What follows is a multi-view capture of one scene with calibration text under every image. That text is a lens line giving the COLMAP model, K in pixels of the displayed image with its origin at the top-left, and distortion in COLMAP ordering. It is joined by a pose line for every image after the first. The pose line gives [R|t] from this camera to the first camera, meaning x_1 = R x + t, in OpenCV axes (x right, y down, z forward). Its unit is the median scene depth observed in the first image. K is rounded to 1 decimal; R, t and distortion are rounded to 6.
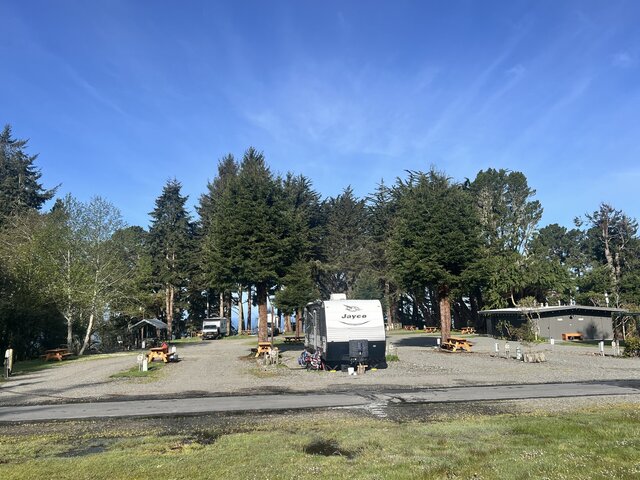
lens RADIAL K [[551.5, 0, 320.0], [0, 551.5, 240.0], [0, 0, 1]] dist [0.041896, -0.008185]
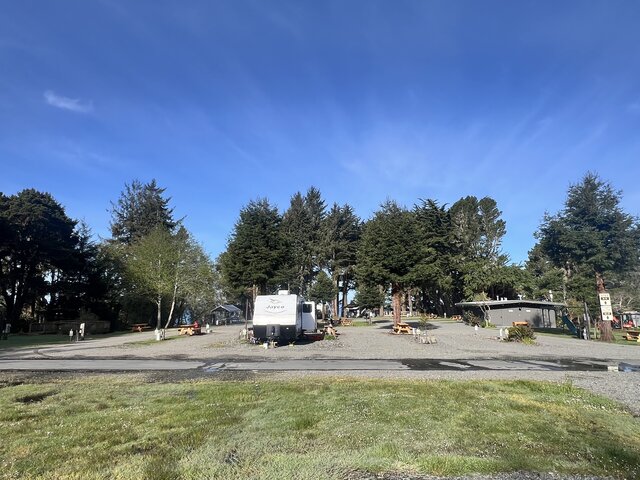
lens RADIAL K [[390.0, 0, 320.0], [0, 390.0, 240.0], [0, 0, 1]] dist [0.005869, 0.001430]
pose [[0.983043, -0.014007, -0.182840, 0.136245], [0.009296, 0.999603, -0.026595, -0.001688], [0.183140, 0.024444, 0.982783, 0.015193]]
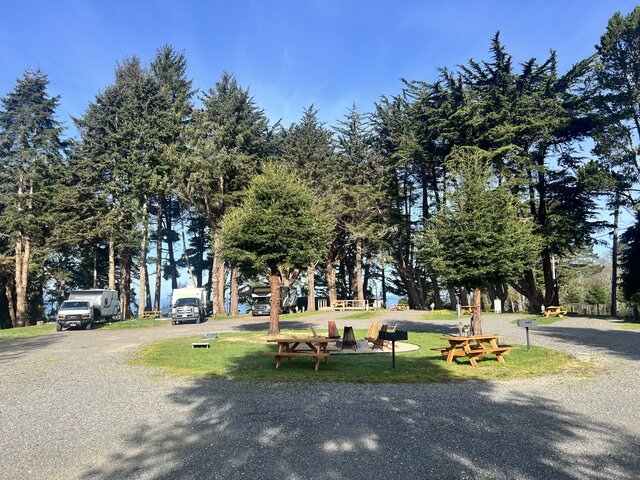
lens RADIAL K [[446.3, 0, 319.0], [0, 446.3, 255.0], [0, 0, 1]] dist [-0.005007, -0.002268]
pose [[0.977262, 0.027186, 0.210288, -0.084488], [-0.035909, 0.998641, 0.037774, 0.110991], [-0.208975, -0.044467, 0.976910, 0.701375]]
